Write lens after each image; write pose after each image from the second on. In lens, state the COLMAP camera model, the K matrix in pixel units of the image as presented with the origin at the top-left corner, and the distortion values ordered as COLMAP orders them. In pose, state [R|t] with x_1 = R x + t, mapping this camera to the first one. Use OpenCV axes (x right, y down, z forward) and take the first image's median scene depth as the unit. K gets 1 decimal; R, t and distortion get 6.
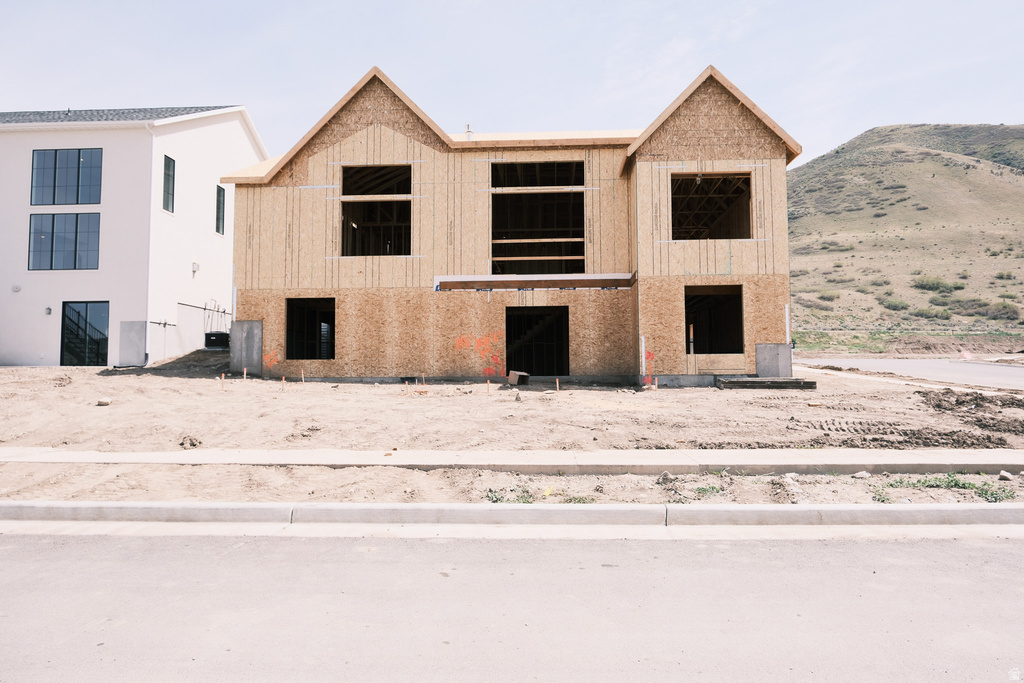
lens RADIAL K [[666.7, 0, 495.4], [0, 666.7, 338.6], [0, 0, 1]] dist [0.002182, 0.001137]
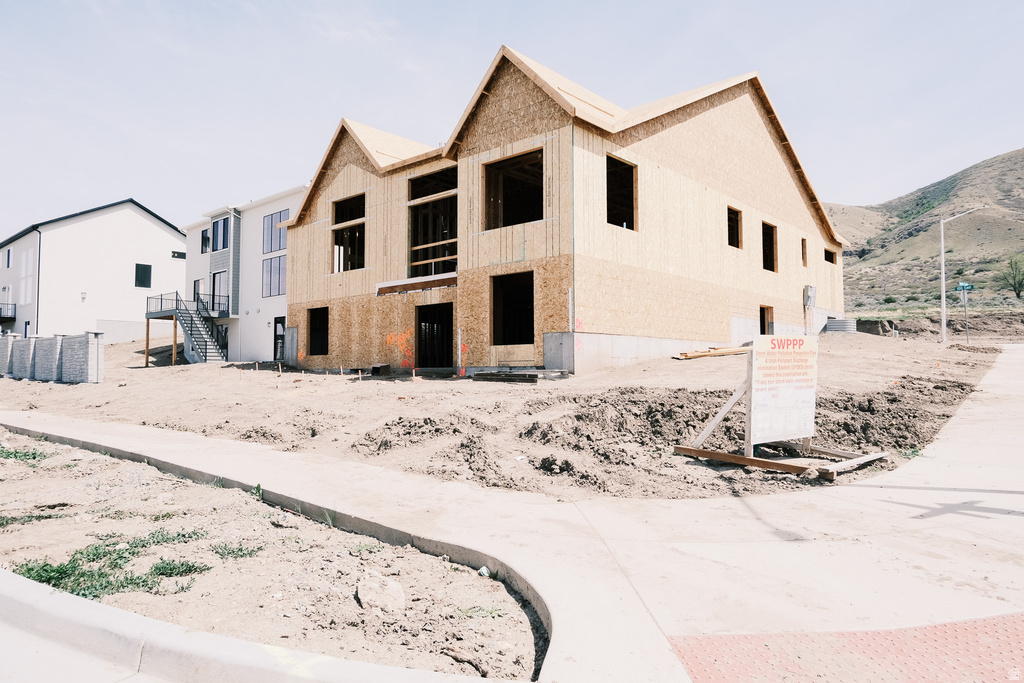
lens RADIAL K [[666.7, 0, 495.4], [0, 666.7, 338.6], [0, 0, 1]] dist [0.002182, 0.001137]
pose [[0.773606, -0.028926, -0.633006, 0.829229], [0.038480, 0.999258, 0.001364, 0.010552], [0.632497, -0.025413, 0.774145, 0.215692]]
